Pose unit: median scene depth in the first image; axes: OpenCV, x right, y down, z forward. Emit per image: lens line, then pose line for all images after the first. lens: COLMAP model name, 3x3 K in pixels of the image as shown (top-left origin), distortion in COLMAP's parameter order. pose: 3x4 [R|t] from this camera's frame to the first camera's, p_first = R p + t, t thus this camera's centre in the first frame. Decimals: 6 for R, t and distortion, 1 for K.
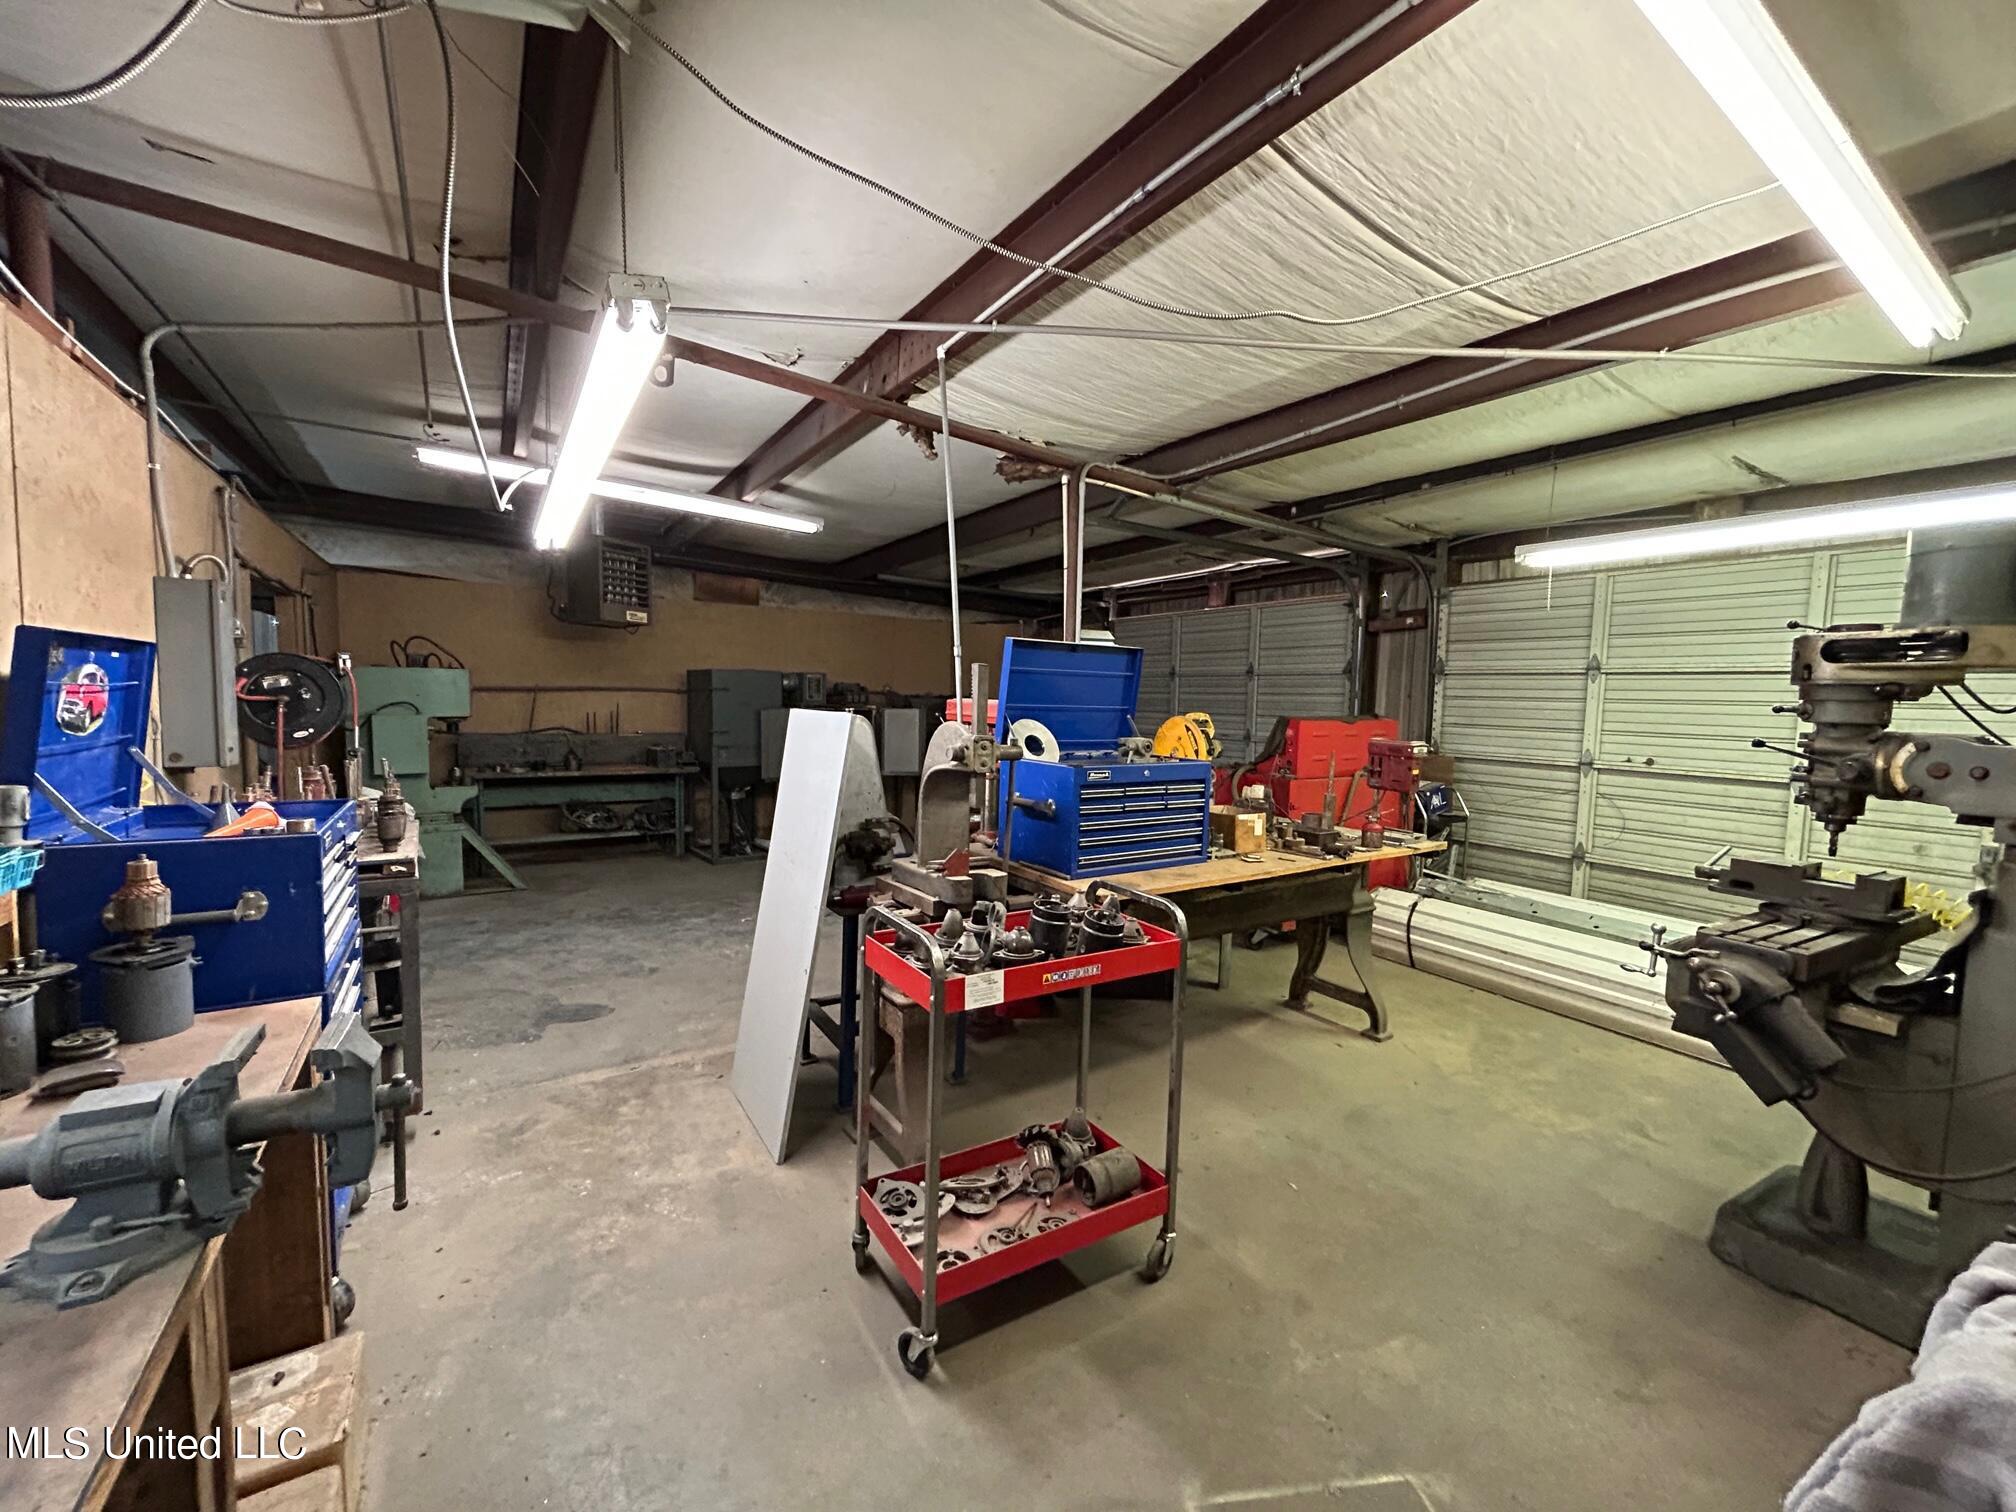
lens RADIAL K [[807.7, 0, 1001.4], [0, 807.7, 765.8], [0, 0, 1]] dist [0.004282, 0.000493]
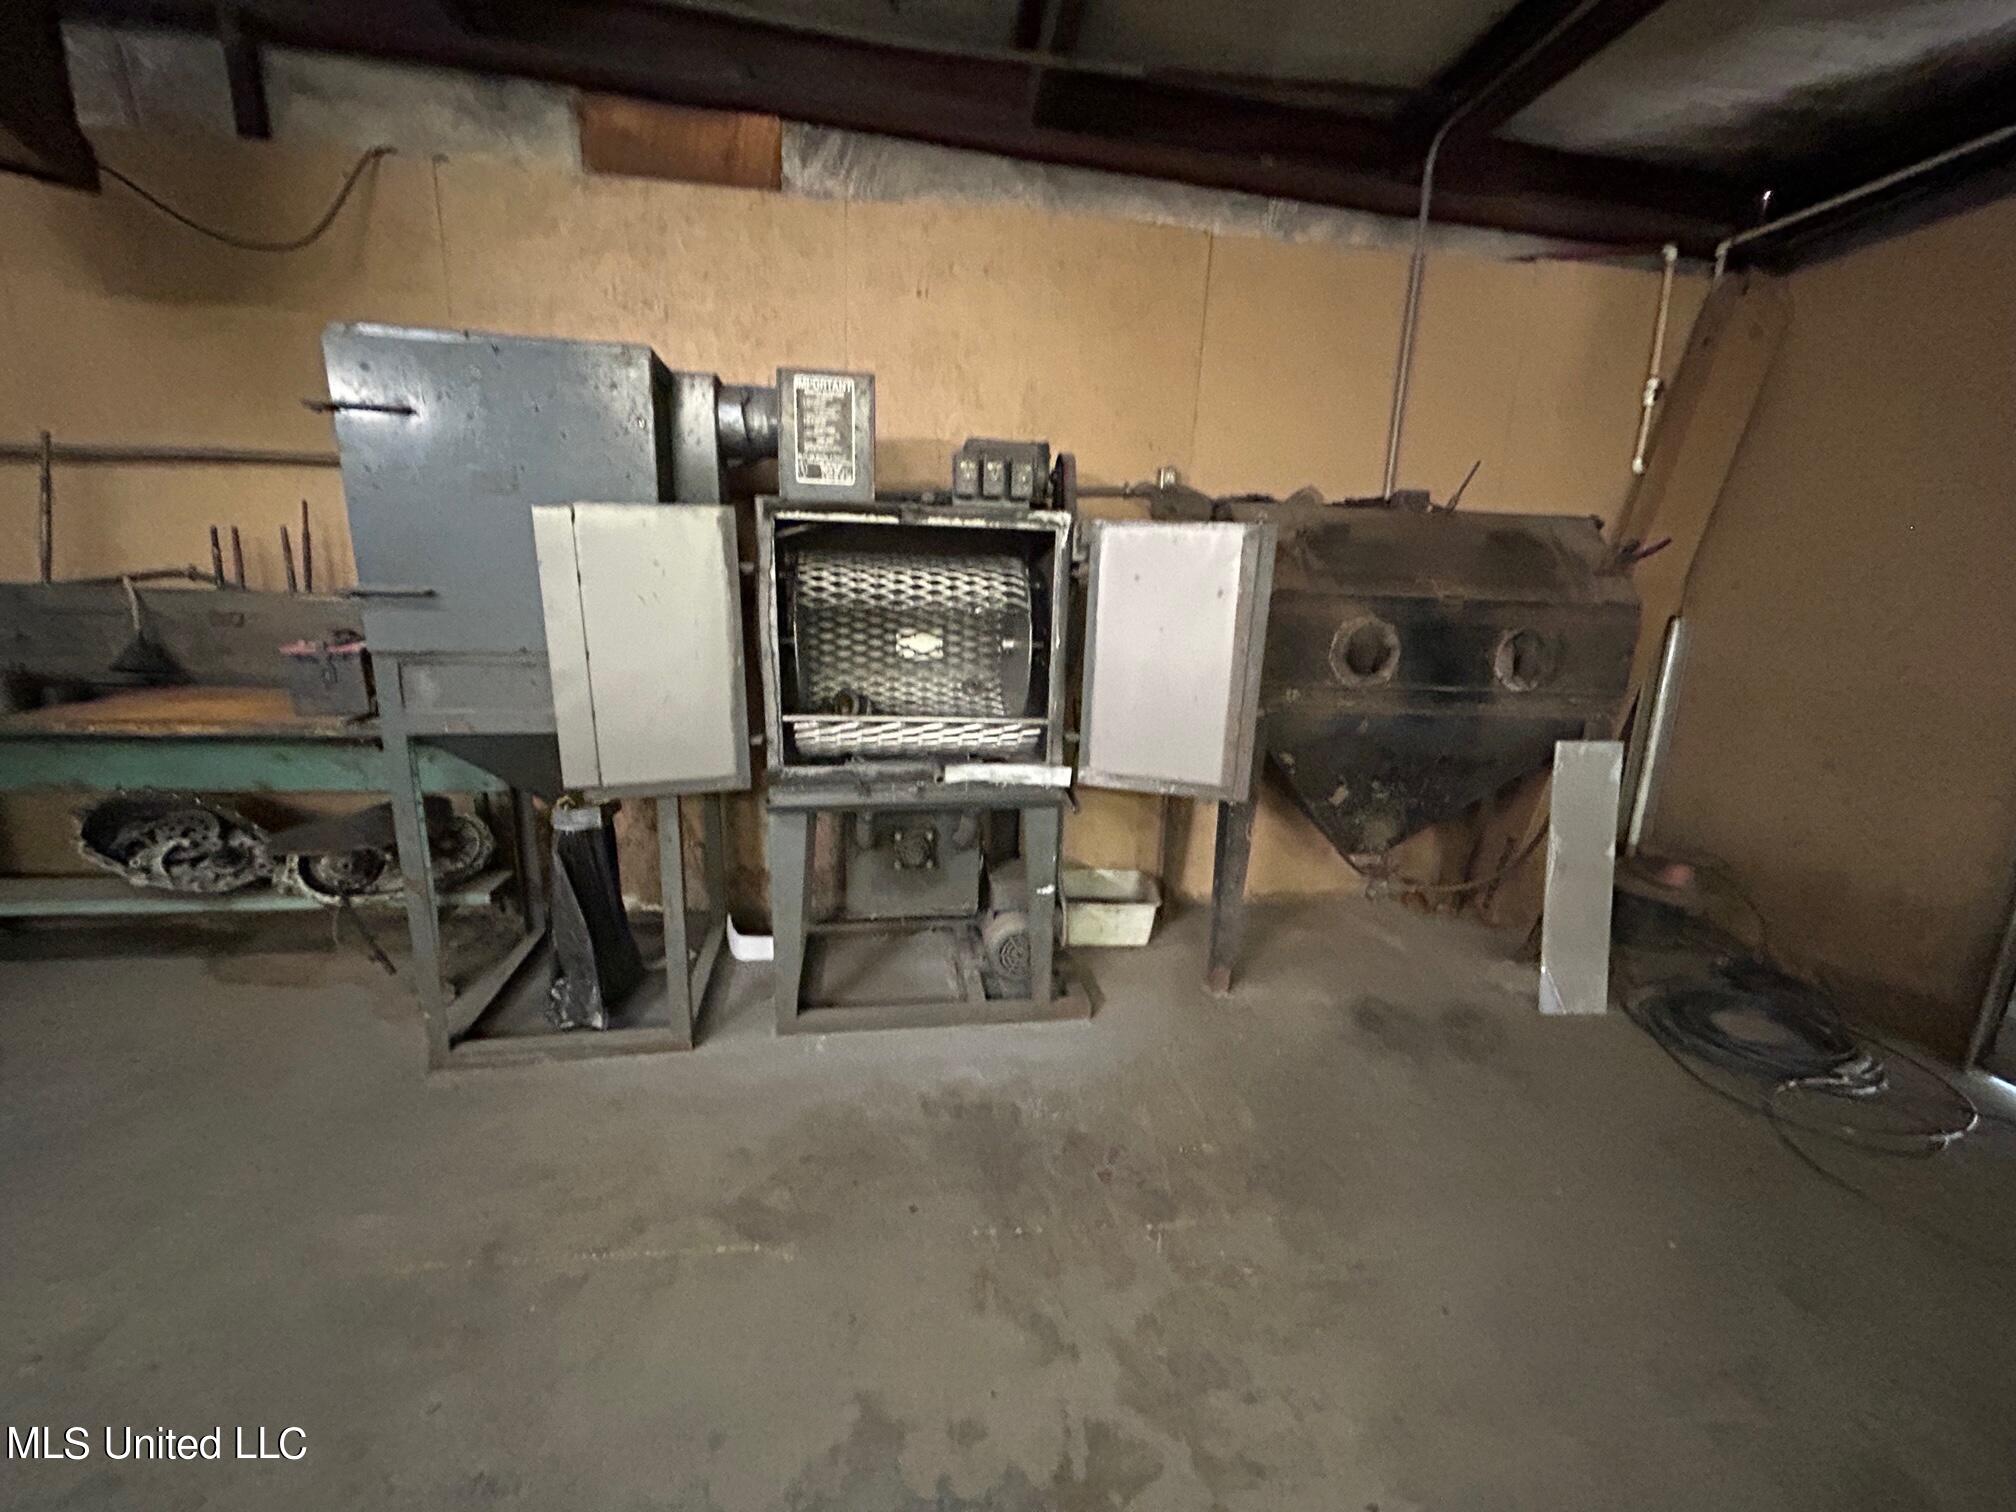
lens RADIAL K [[807.7, 0, 1011.8], [0, 807.7, 756.2], [0, 0, 1]] dist [0.004282, 0.000493]
pose [[0.901629, 0.109941, -0.418305, -0.063000], [-0.050147, 0.987204, 0.151374, -0.039524], [0.429594, -0.115506, 0.895604, 0.821983]]
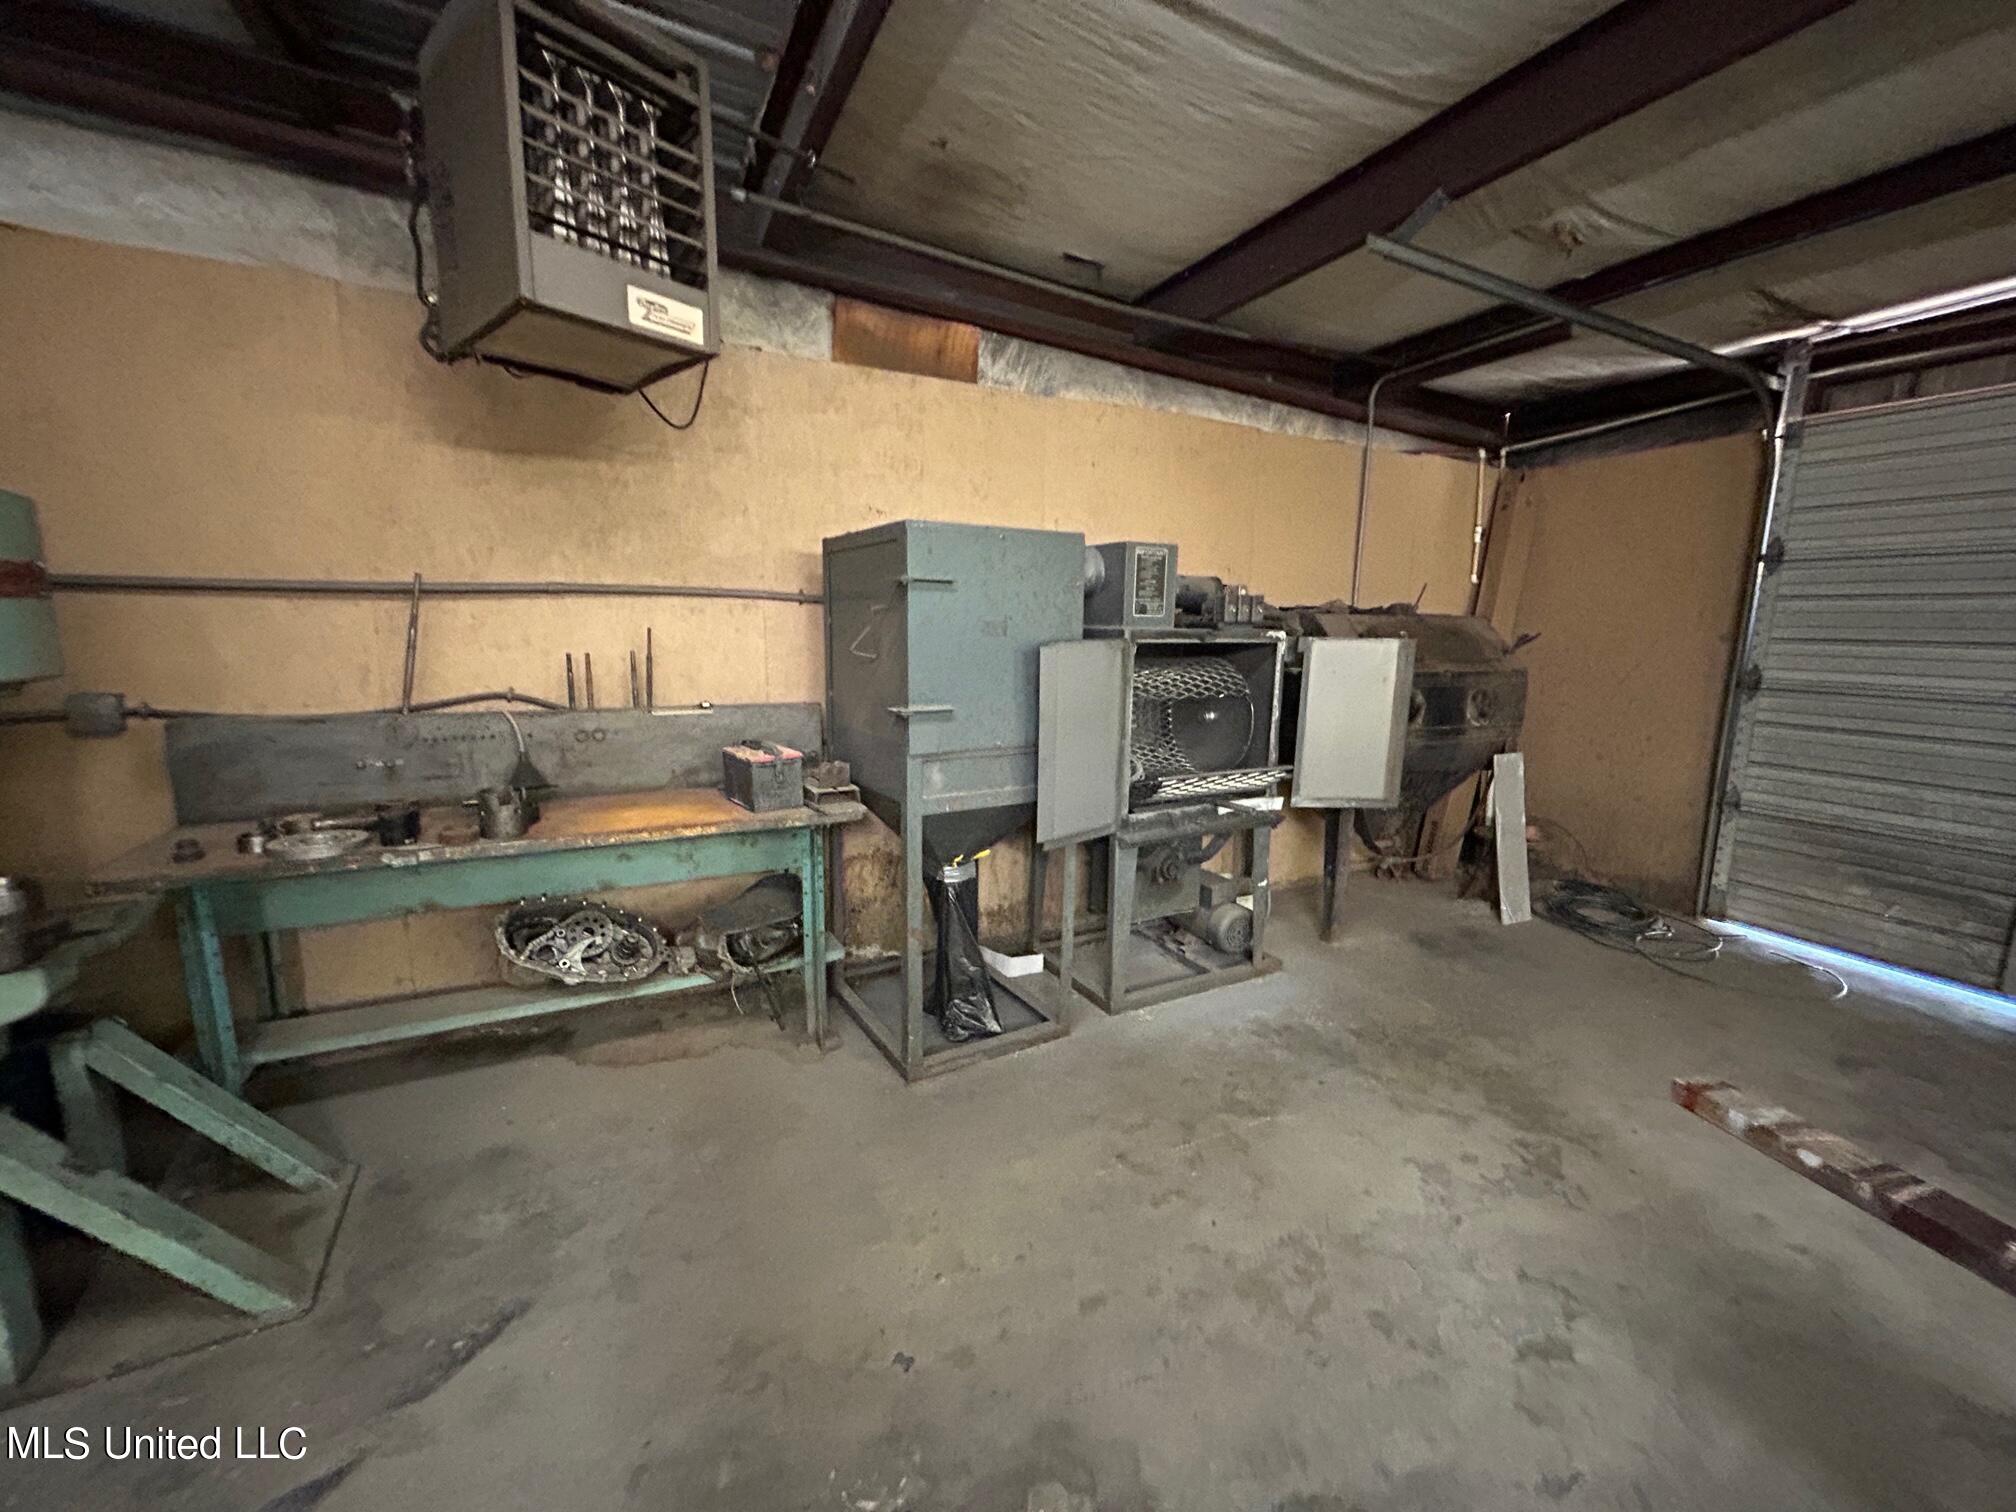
lens RADIAL K [[807.7, 0, 1013.2], [0, 807.7, 752.3], [0, 0, 1]] dist [0.004282, 0.000493]
pose [[0.994657, 0.012886, -0.102427, -0.268445], [-0.004242, 0.996443, 0.084164, -0.052644], [0.103148, -0.083280, 0.991174, 0.644285]]
